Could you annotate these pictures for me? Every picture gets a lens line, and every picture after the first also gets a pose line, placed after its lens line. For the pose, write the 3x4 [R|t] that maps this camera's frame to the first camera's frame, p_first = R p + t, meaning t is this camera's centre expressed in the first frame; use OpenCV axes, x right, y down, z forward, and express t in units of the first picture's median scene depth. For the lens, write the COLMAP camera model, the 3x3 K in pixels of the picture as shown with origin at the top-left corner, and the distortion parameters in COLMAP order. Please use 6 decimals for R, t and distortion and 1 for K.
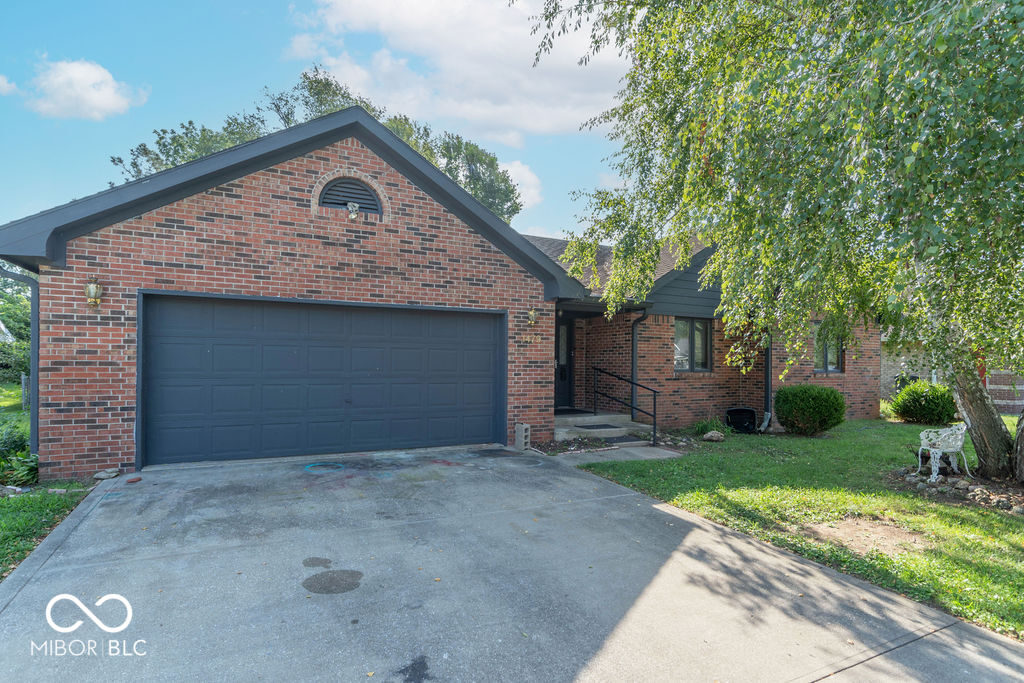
lens RADIAL K [[526.9, 0, 535.5], [0, 526.9, 363.6], [0, 0, 1]] dist [-0.003522, 0.002492]
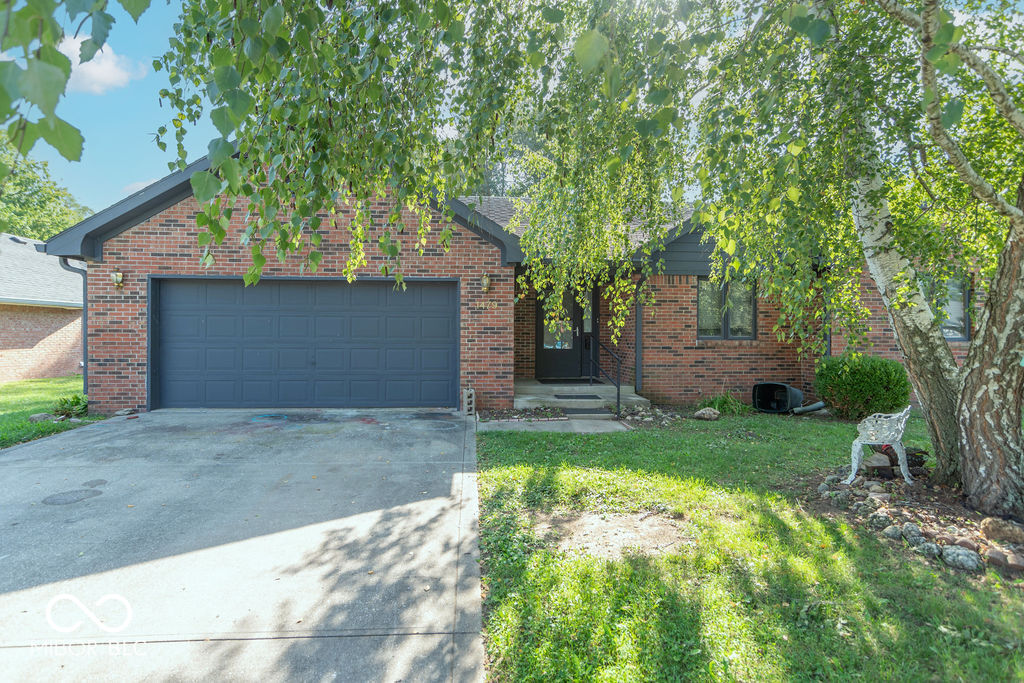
lens RADIAL K [[526.9, 0, 521.1], [0, 526.9, 336.7], [0, 0, 1]] dist [-0.003522, 0.002492]
pose [[0.917994, -0.003785, -0.396575, 0.556218], [0.003927, 0.999992, -0.000455, 0.016928], [0.396574, -0.001139, 0.918002, 0.133835]]
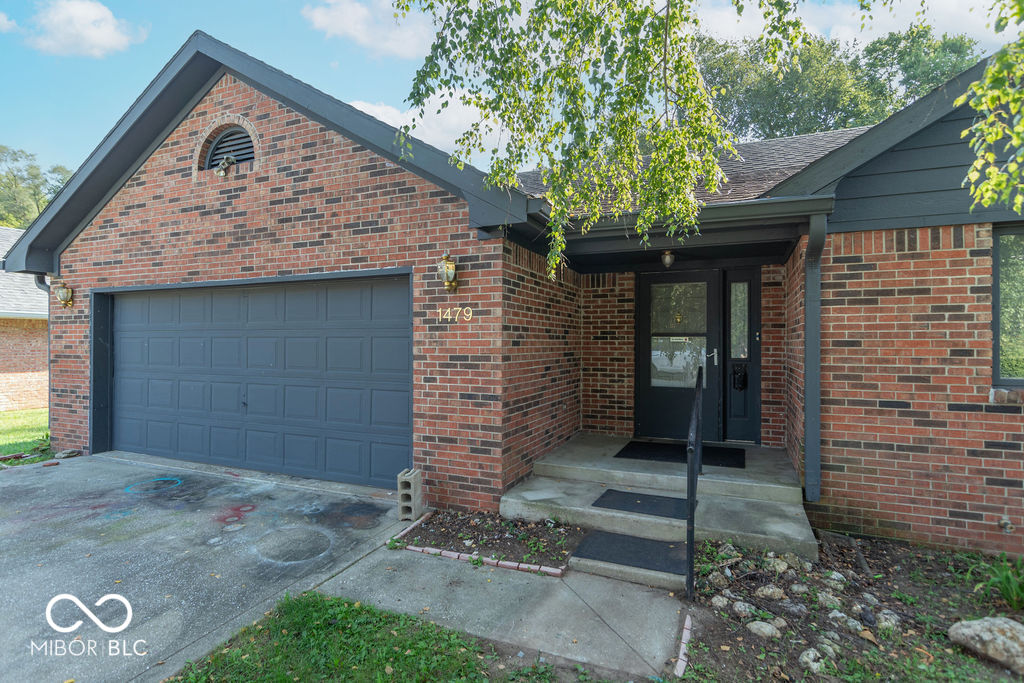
lens RADIAL K [[526.9, 0, 492.8], [0, 526.9, 340.3], [0, 0, 1]] dist [-0.003522, 0.002492]
pose [[0.606928, -0.010492, -0.794687, 0.549162], [0.001791, 0.999928, -0.011834, -0.017623], [0.794755, 0.005759, 0.606903, 0.873751]]
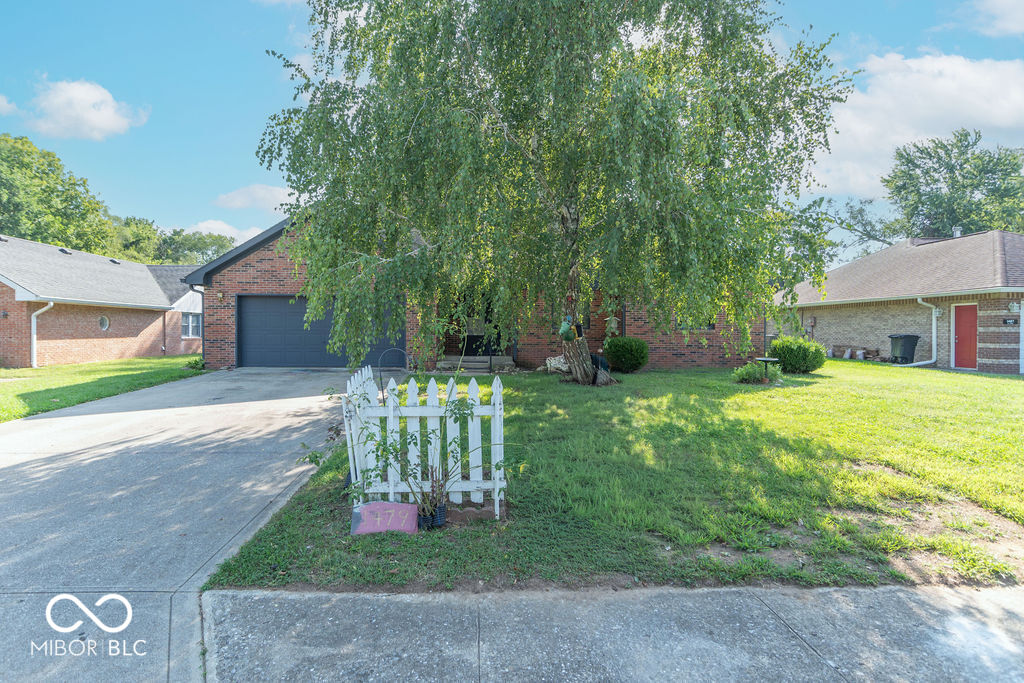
lens RADIAL K [[526.9, 0, 503.8], [0, 526.9, 336.4], [0, 0, 1]] dist [-0.003522, 0.002492]
pose [[0.905508, -0.001885, -0.424325, 1.235646], [0.006595, 0.999932, 0.009632, 0.036366], [0.424278, -0.011520, 0.905459, -0.603838]]
